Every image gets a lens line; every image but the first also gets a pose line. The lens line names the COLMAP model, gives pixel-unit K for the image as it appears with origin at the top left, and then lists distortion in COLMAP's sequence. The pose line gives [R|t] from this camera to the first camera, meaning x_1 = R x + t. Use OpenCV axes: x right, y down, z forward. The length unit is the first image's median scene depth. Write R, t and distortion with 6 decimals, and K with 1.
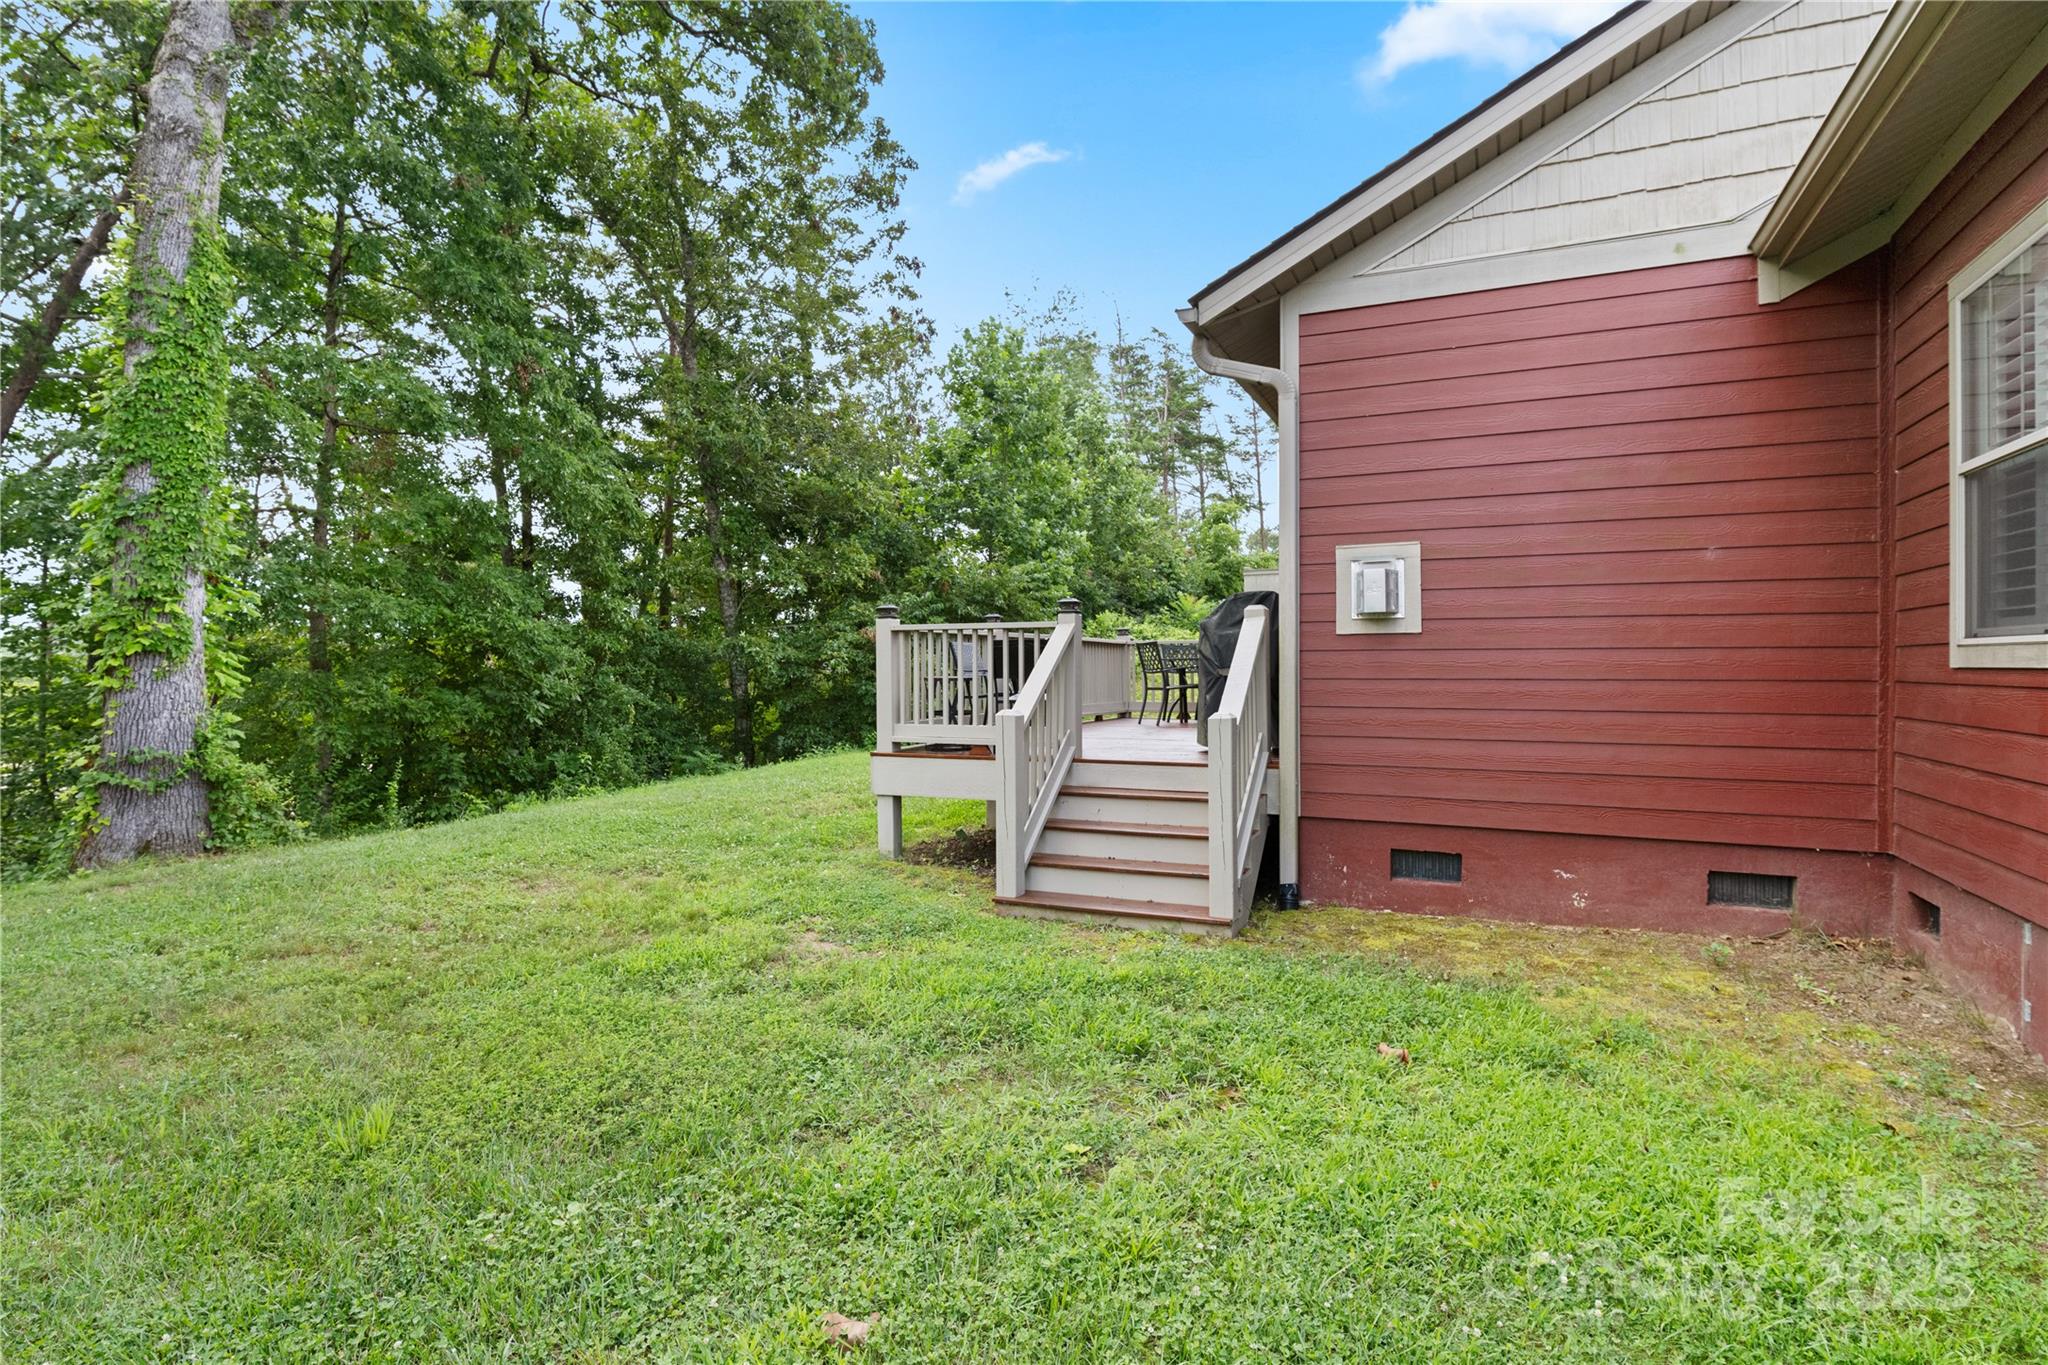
lens RADIAL K [[1102.9, 0, 1004.3], [0, 1102.9, 684.7], [0, 0, 1]] dist [0.003570, -0.001923]
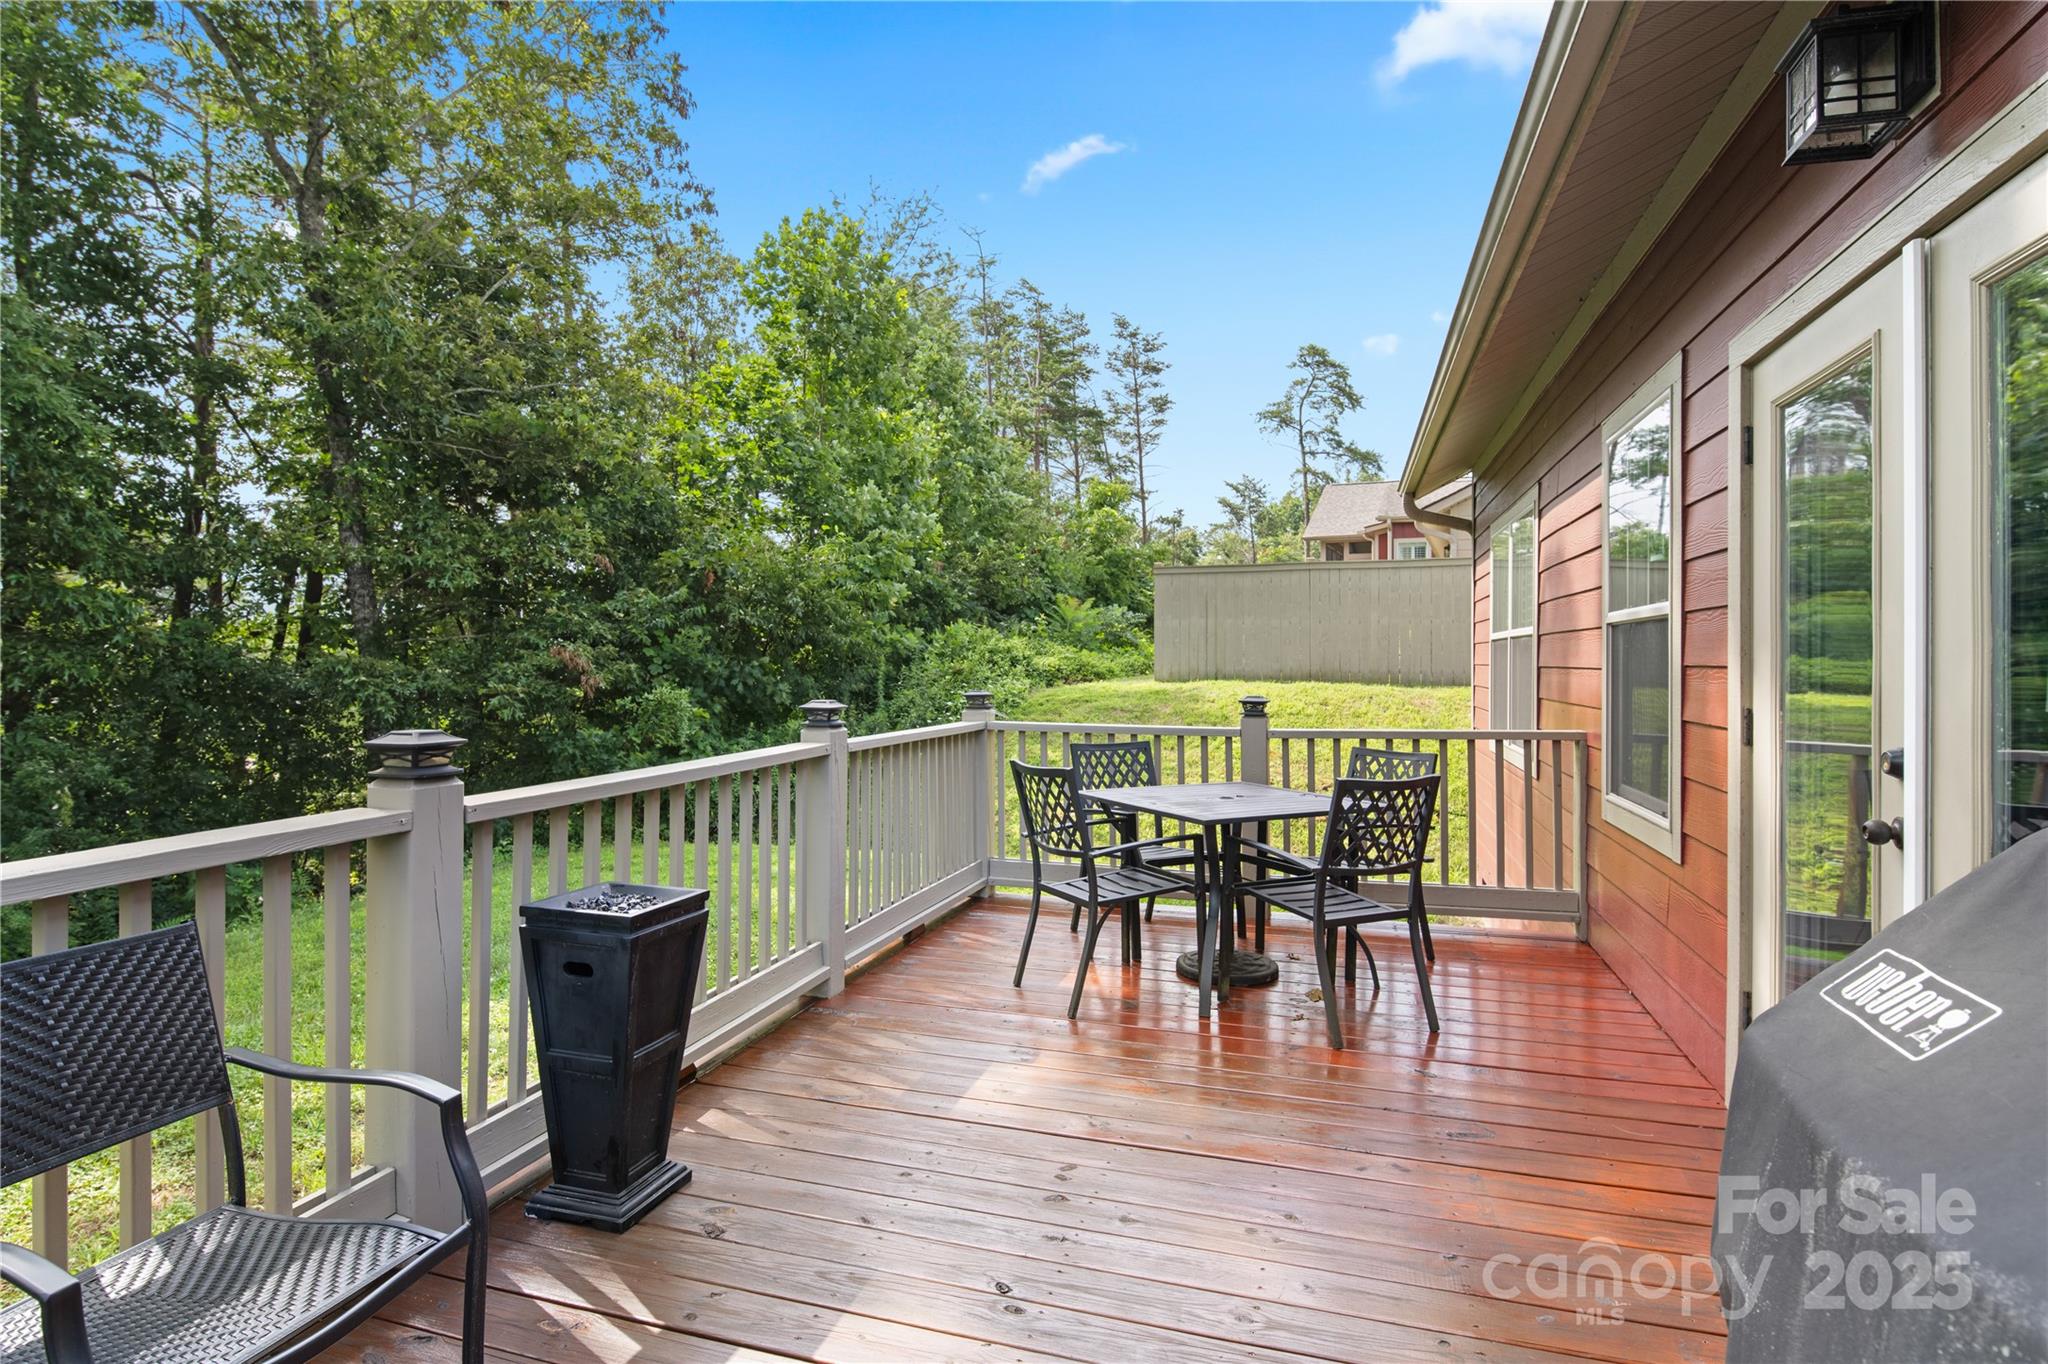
lens RADIAL K [[1102.9, 0, 1029.0], [0, 1102.9, 672.7], [0, 0, 1]] dist [0.003570, -0.001923]
pose [[0.989409, 0.007132, 0.144980, 0.028296], [-0.006239, 0.999959, -0.006619, -0.023589], [-0.145021, 0.005644, 0.989412, 0.246197]]
